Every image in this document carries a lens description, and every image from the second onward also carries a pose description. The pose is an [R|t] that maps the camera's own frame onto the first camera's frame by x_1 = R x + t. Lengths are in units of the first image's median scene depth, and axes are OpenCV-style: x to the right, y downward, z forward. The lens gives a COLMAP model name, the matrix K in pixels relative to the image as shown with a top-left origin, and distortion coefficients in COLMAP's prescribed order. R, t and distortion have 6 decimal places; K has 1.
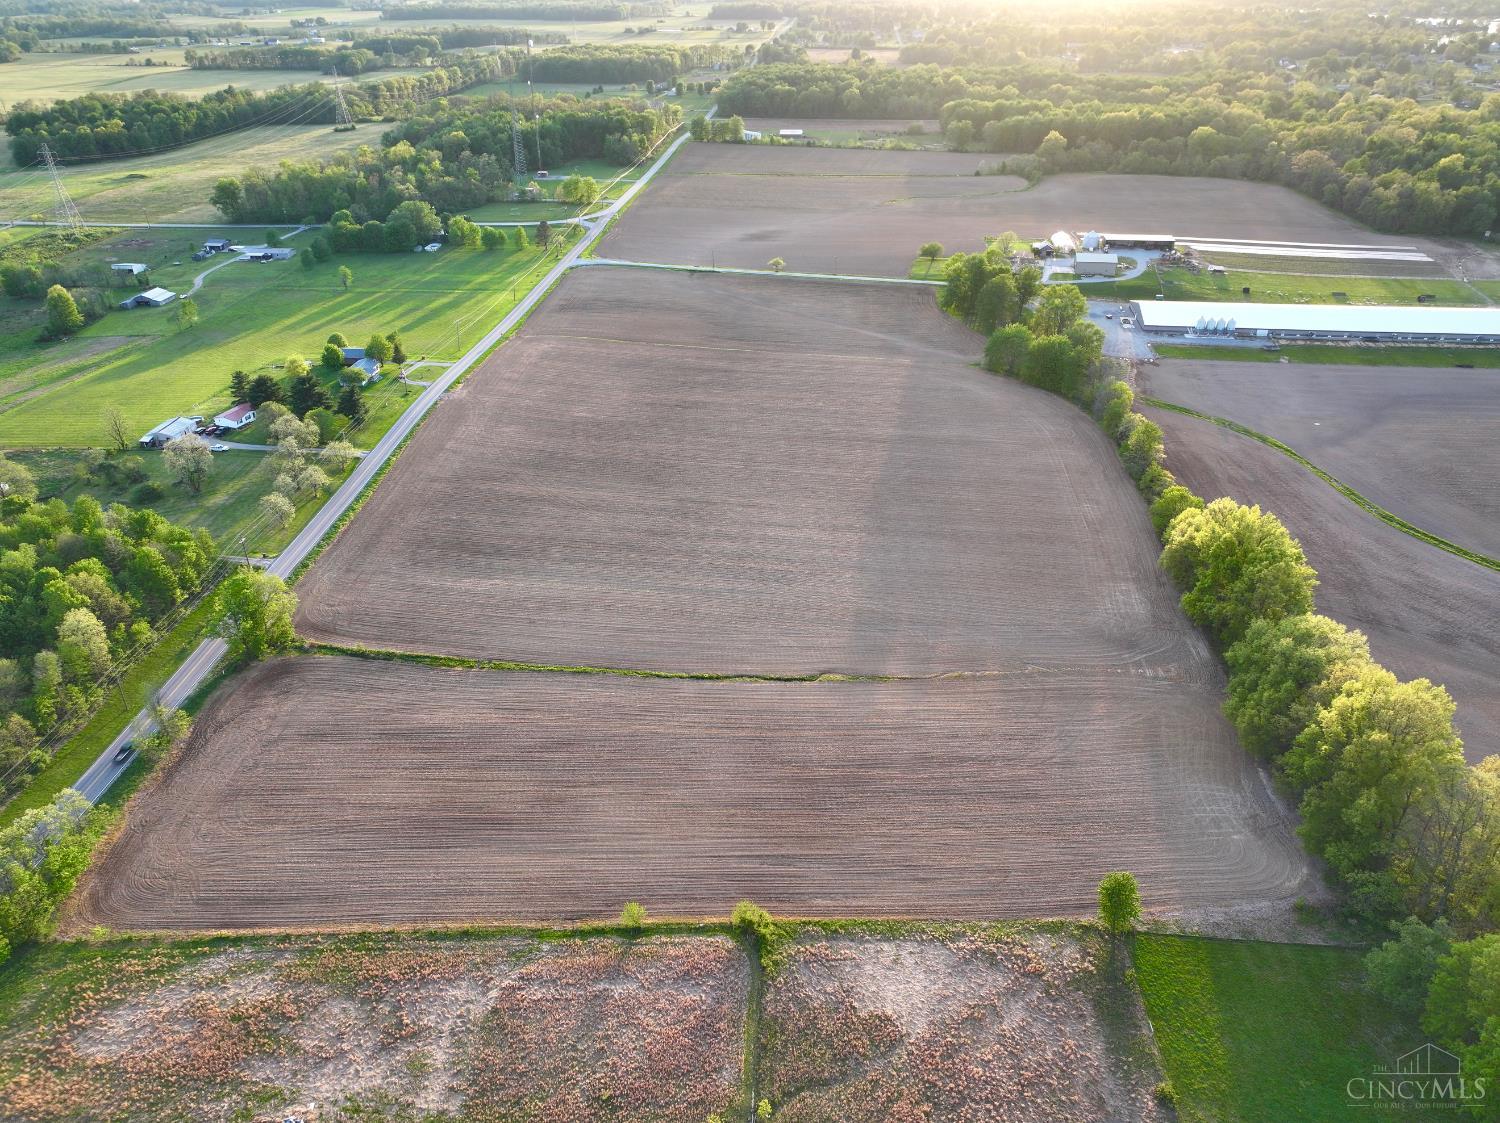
lens RADIAL K [[1051.1, 0, 753.4], [0, 1051.1, 562.6], [0, 0, 1]] dist [-0.002766, 0.022067]
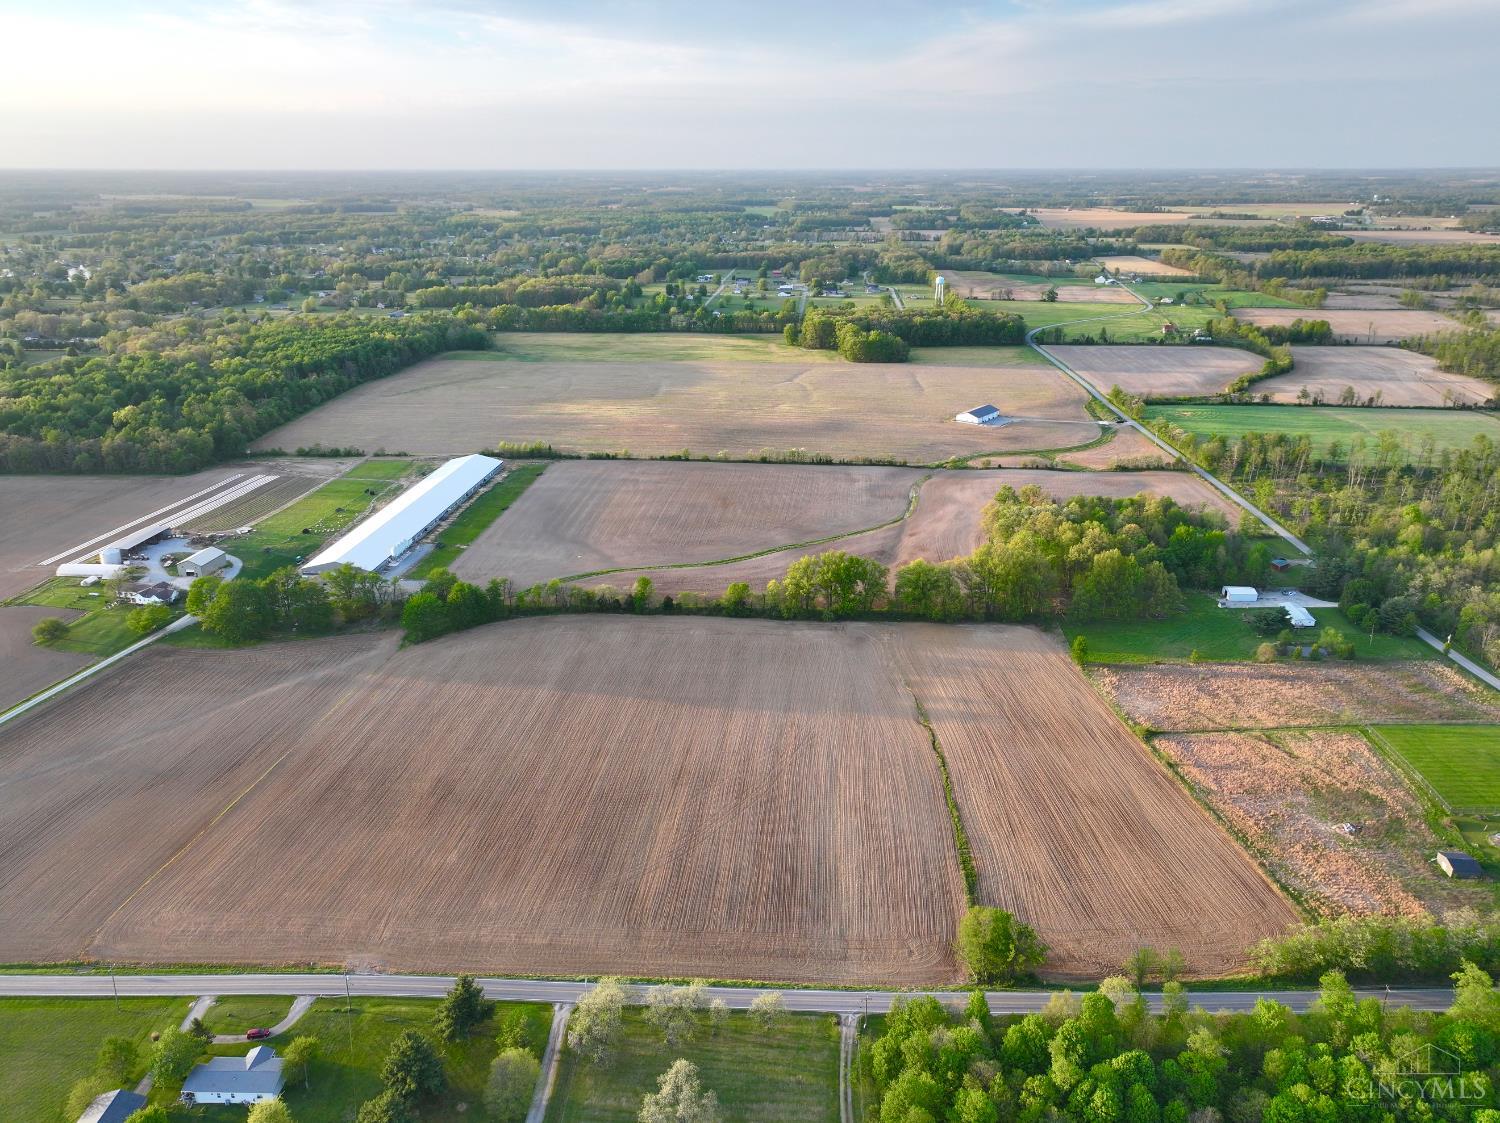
lens RADIAL K [[1051.1, 0, 748.4], [0, 1051.1, 559.2], [0, 0, 1]] dist [-0.002766, 0.022067]
pose [[-0.035853, -0.342961, 0.938665, -0.994781], [0.504347, 0.804672, 0.313268, -0.540047], [-0.862756, 0.484645, 0.144122, 0.658059]]
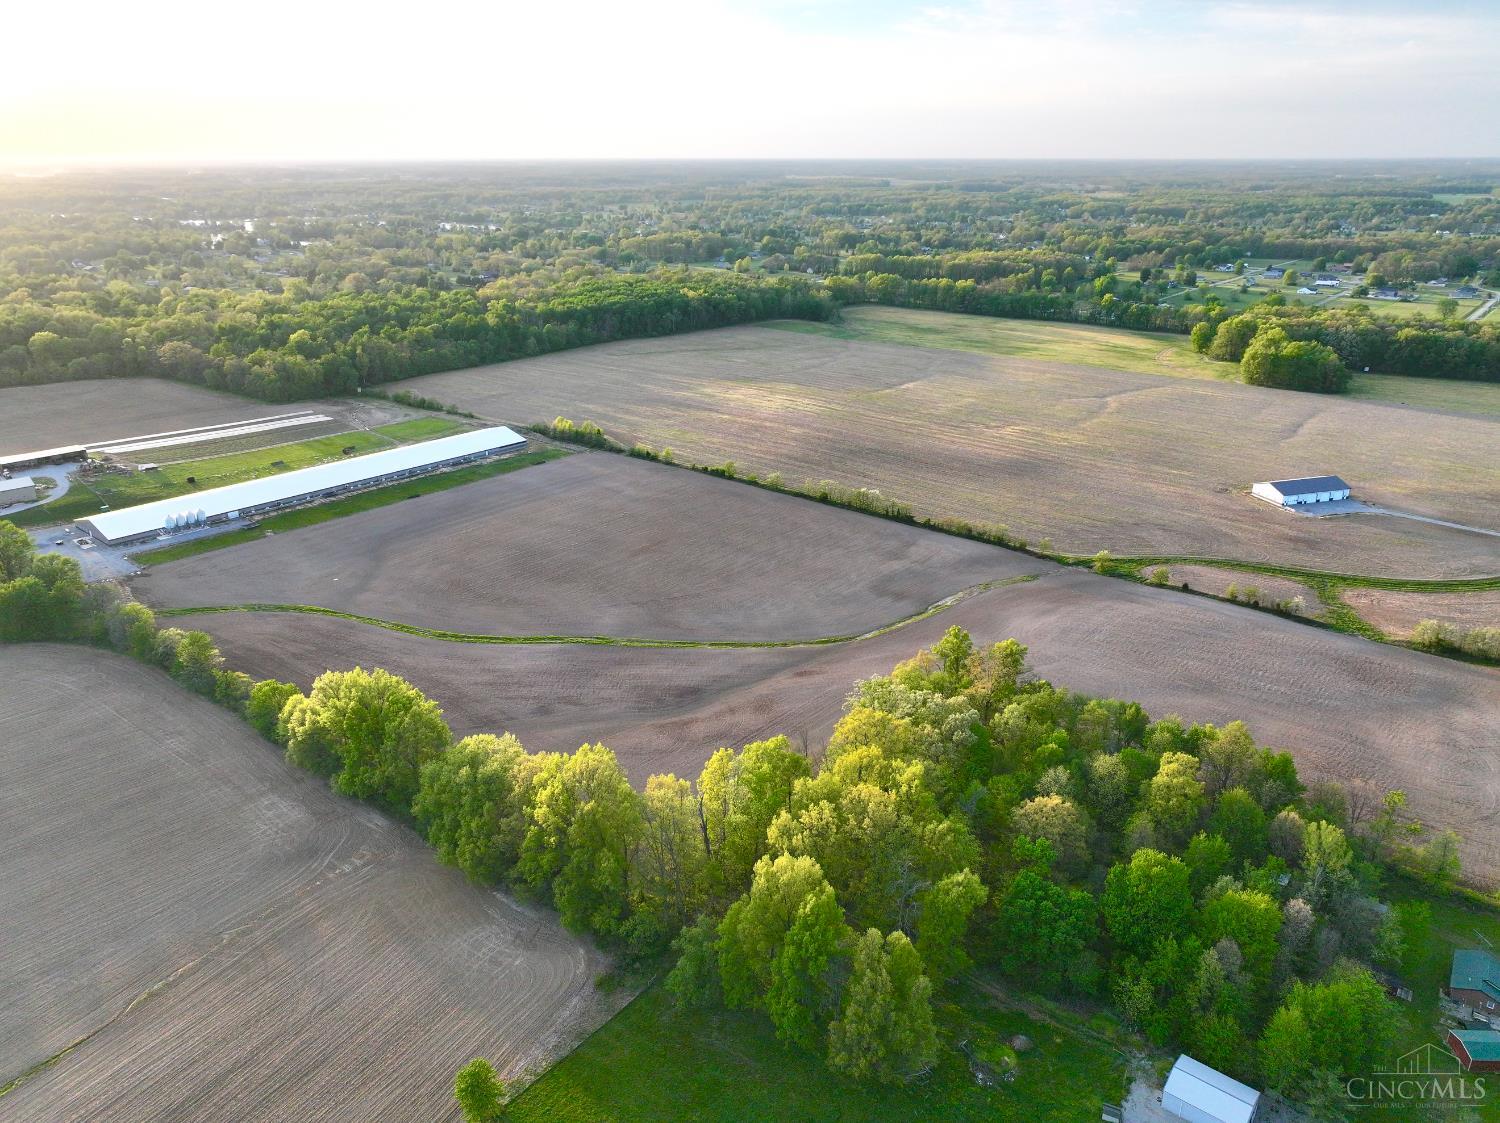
lens RADIAL K [[1051.1, 0, 751.3], [0, 1051.1, 560.8], [0, 0, 1]] dist [-0.002766, 0.022067]
pose [[0.543096, -0.292941, 0.786913, -0.069680], [0.416016, 0.907933, 0.050874, -0.032925], [-0.729368, 0.299739, 0.614963, 0.048874]]
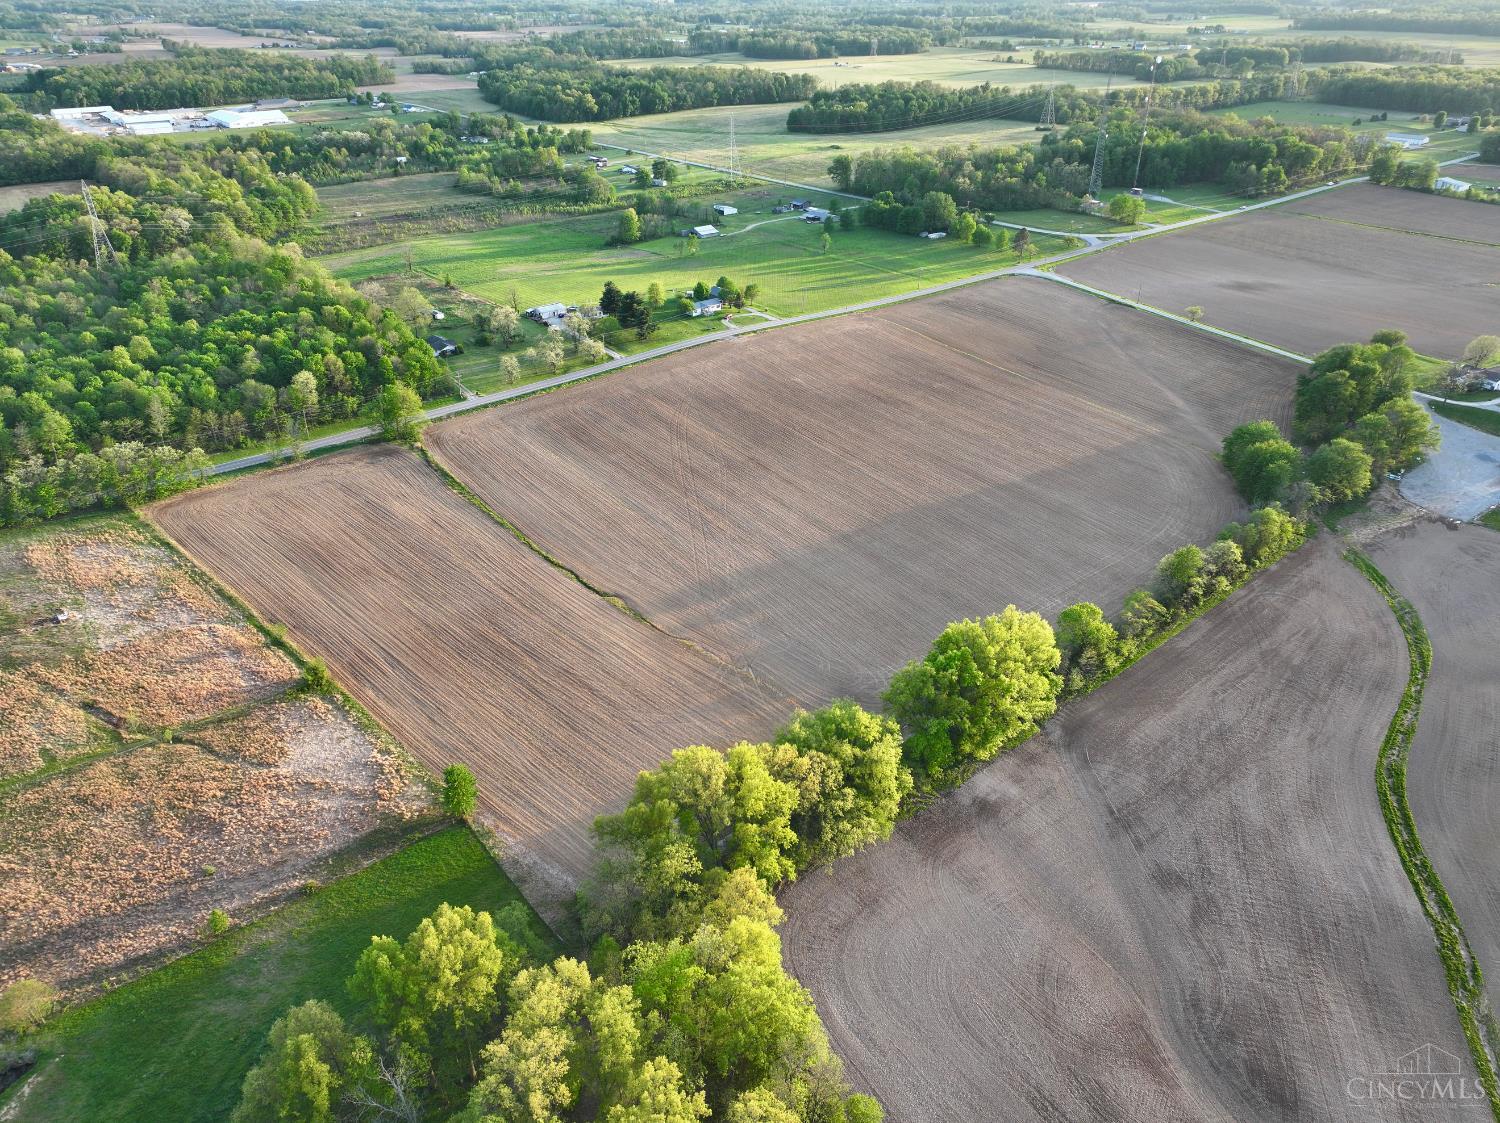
lens RADIAL K [[1051.1, 0, 739.9], [0, 1051.1, 555.2], [0, 0, 1]] dist [-0.002766, 0.022067]
pose [[0.689847, 0.361155, -0.627438, 0.658261], [-0.366964, 0.921529, 0.126971, -0.101503], [0.624059, 0.142657, 0.768245, 0.137548]]
